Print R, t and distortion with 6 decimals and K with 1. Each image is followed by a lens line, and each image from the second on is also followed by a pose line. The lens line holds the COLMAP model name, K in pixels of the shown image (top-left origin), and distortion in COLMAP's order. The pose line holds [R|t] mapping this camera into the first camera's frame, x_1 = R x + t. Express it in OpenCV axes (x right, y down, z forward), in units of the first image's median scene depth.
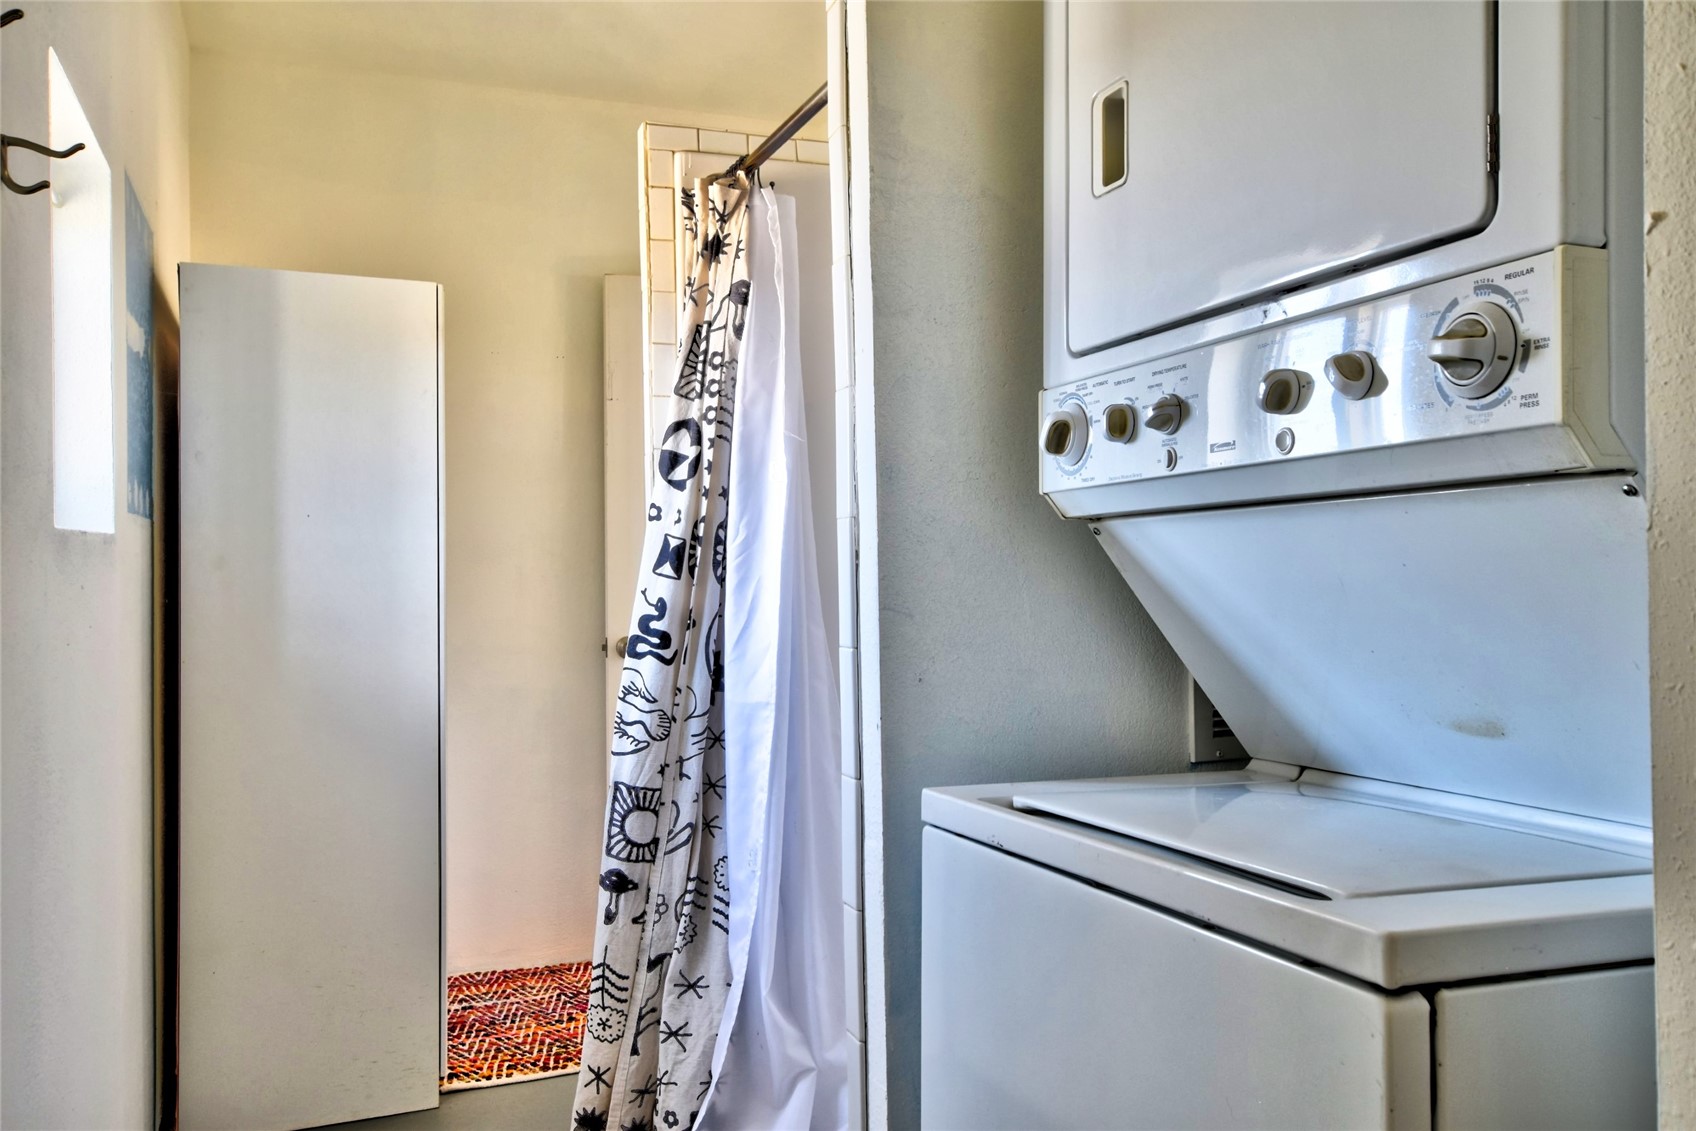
lens RADIAL K [[1367.8, 0, 846.6], [0, 1367.8, 567.8], [0, 0, 1]] dist [0.026185, 0.013624]
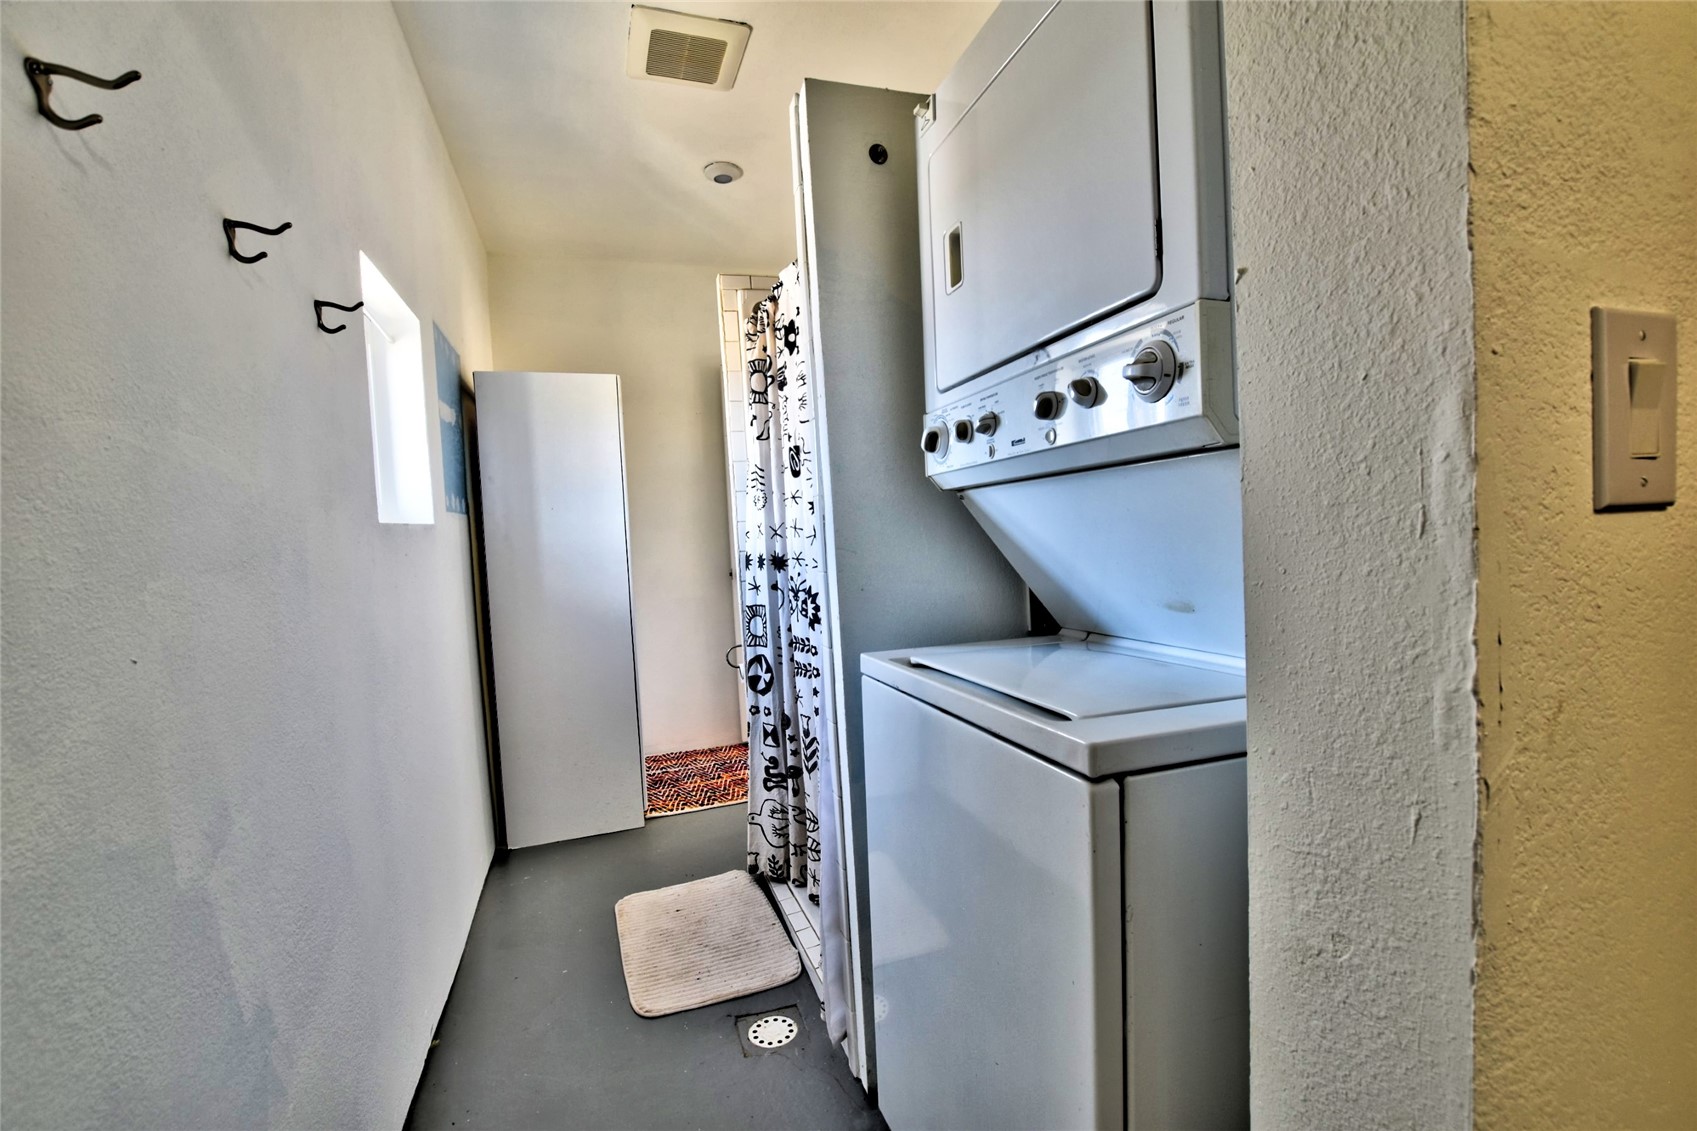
lens RADIAL K [[747.5, 0, 849.5], [0, 747.5, 564.9], [0, 0, 1]] dist [-0.017053, -0.000027]
pose [[0.997710, -0.039732, -0.054745, 0.109448], [0.042624, 0.997700, 0.052711, 0.001847], [0.052524, -0.054923, 0.997108, 0.089979]]
